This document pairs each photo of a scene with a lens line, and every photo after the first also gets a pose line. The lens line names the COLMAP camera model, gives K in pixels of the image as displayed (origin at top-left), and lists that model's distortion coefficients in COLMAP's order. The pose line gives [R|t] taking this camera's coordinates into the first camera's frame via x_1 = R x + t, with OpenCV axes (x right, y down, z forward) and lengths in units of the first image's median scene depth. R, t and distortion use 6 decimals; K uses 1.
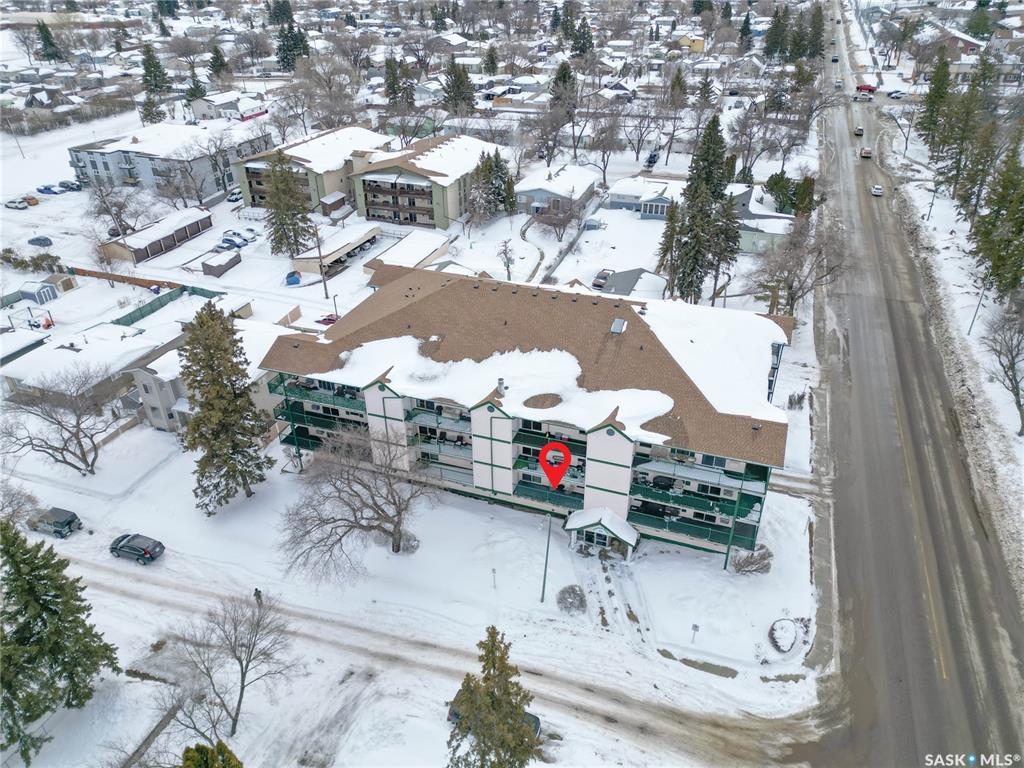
lens RADIAL K [[707.8, 0, 511.1], [0, 707.8, 388.0], [0, 0, 1]] dist [0.092004, -0.095861]
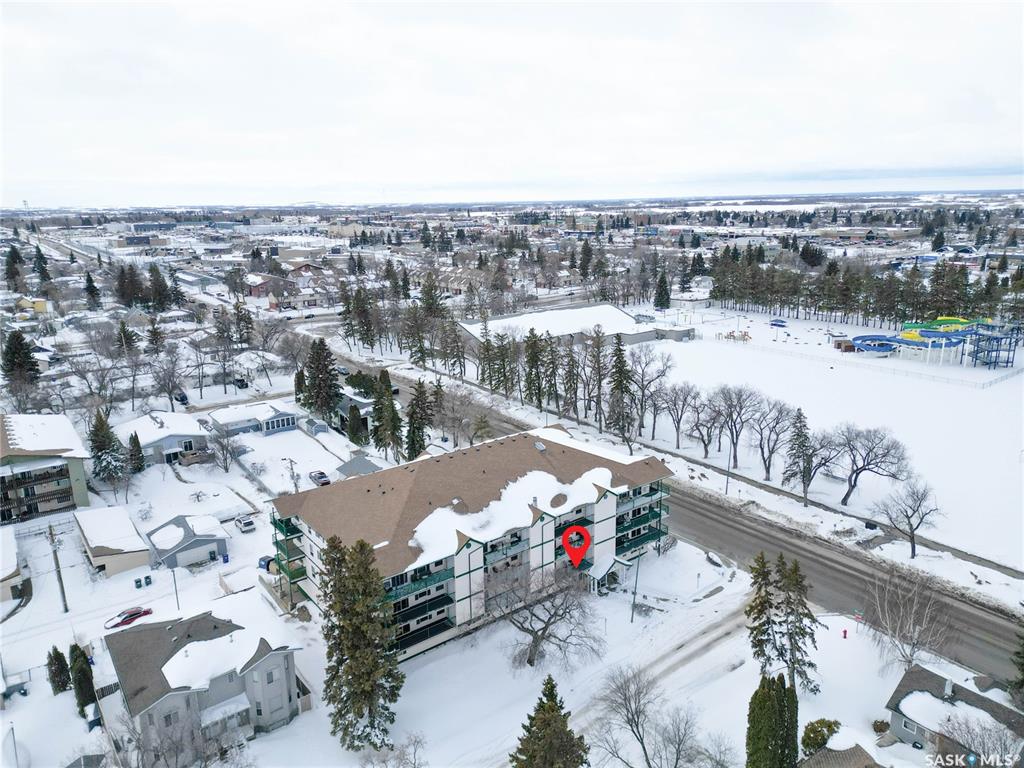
lens RADIAL K [[707.8, 0, 511.1], [0, 707.8, 388.0], [0, 0, 1]] dist [0.092004, -0.095861]
pose [[0.536429, -0.212431, 0.816772, -1.070435], [0.451536, 0.889874, -0.065111, -0.126876], [-0.712993, 0.403729, 0.573274, 0.140904]]
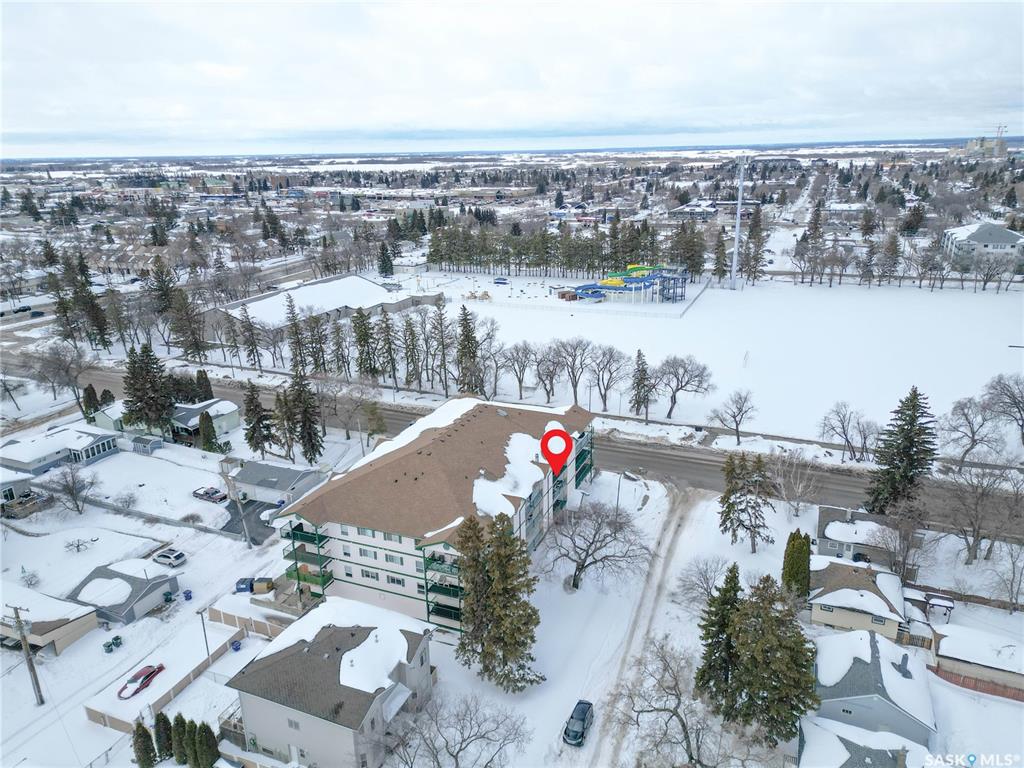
lens RADIAL K [[707.8, 0, 511.1], [0, 707.8, 388.0], [0, 0, 1]] dist [0.092004, -0.095861]
pose [[0.046071, -0.305972, 0.950925, -1.424275], [0.540725, 0.808055, 0.233804, -0.513966], [-0.839937, 0.503417, 0.202675, 0.611346]]
